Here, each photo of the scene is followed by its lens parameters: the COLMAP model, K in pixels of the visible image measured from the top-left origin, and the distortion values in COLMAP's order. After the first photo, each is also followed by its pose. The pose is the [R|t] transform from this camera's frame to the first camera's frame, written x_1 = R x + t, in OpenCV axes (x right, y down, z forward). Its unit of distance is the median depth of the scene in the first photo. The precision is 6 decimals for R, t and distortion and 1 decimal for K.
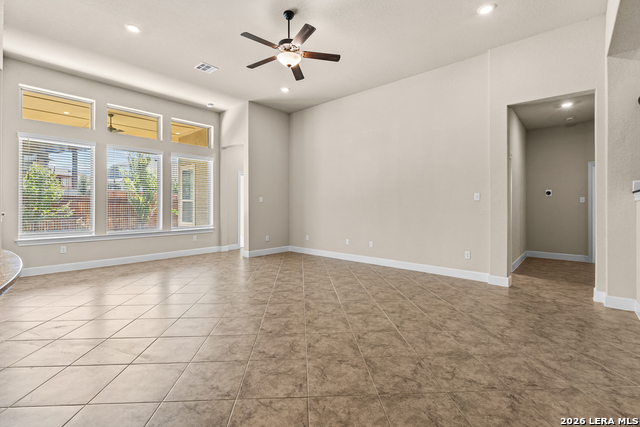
lens RADIAL K [[288.3, 0, 320.8], [0, 288.3, 208.1], [0, 0, 1]] dist [0.013691, -0.001645]
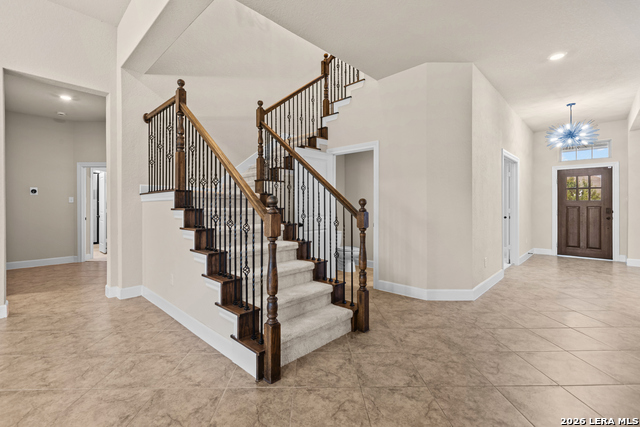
lens RADIAL K [[288.3, 0, 309.4], [0, 288.3, 204.2], [0, 0, 1]] dist [0.013691, -0.001645]
pose [[0.066745, 0.008496, 0.997734, -0.038138], [0.005518, 0.999945, -0.008884, -0.000253], [-0.997755, 0.006098, 0.066695, 0.191587]]
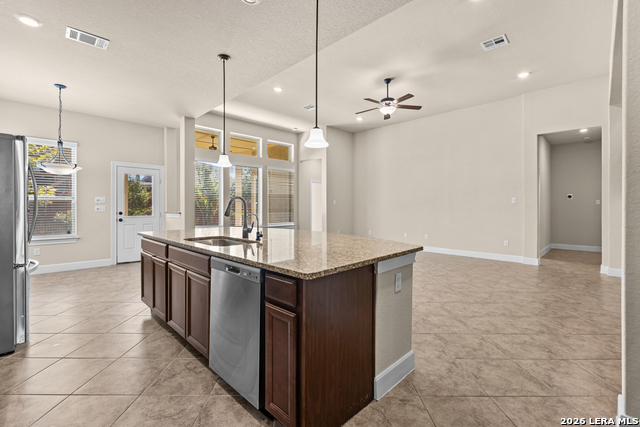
lens RADIAL K [[288.3, 0, 320.9], [0, 288.3, 210.0], [0, 0, 1]] dist [0.013691, -0.001645]
pose [[0.998740, -0.000520, -0.050182, -0.326657], [0.000619, 0.999998, 0.001962, 0.002910], [0.050181, -0.001990, 0.998738, -0.447187]]
